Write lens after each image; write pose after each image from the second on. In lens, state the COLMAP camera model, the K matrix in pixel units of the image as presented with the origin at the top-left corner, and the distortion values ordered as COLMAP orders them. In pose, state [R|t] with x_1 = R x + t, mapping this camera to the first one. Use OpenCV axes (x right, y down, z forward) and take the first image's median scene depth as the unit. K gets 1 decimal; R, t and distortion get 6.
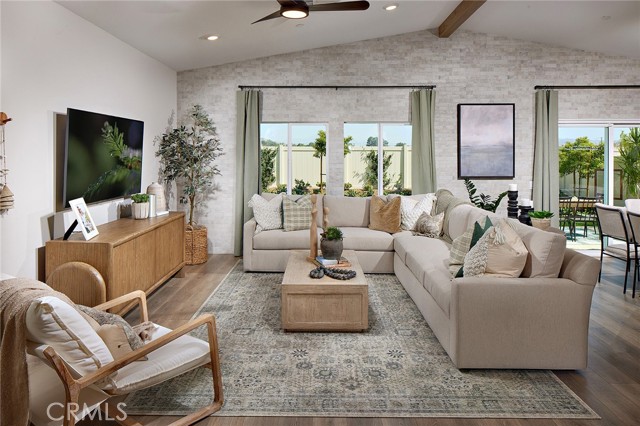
lens RADIAL K [[442.3, 0, 320.3], [0, 442.3, 159.9], [0, 0, 1]] dist [0.002489, -0.000370]
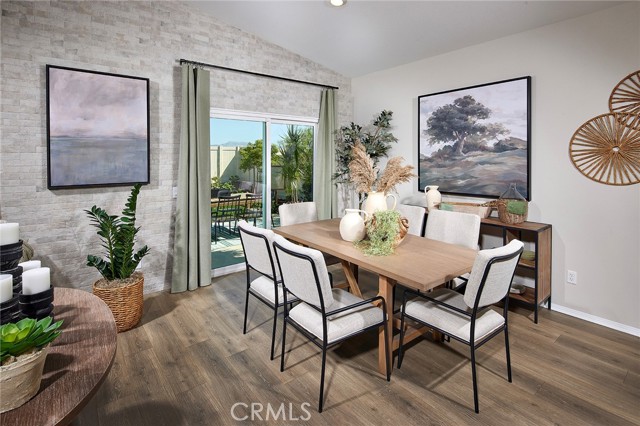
lens RADIAL K [[307.3, 0, 318.2], [0, 307.3, 160.0], [0, 0, 1]] dist [0.000457, -0.000216]
pose [[0.770568, -0.006897, 0.637320, 0.330785], [0.002684, 0.999968, 0.007576, -0.000736], [-0.637352, -0.004127, 0.770562, 0.446530]]
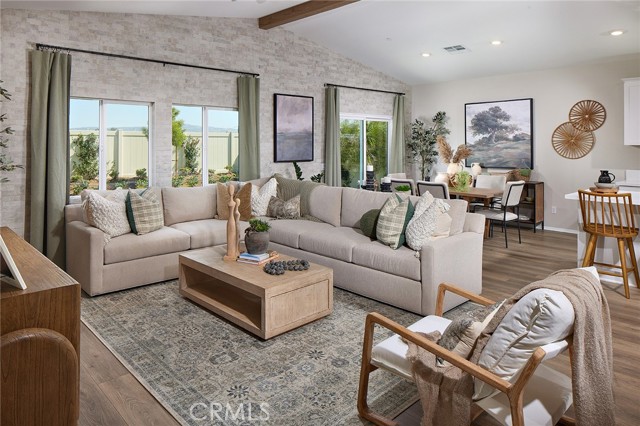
lens RADIAL K [[435.2, 0, 320.8], [0, 435.2, 139.7], [0, 0, 1]] dist [-0.002200, -0.000876]
pose [[0.705195, 0.005343, 0.708993, -0.356958], [0.003561, 0.999932, -0.011078, -0.002353], [-0.709005, 0.010337, 0.705128, 0.177970]]
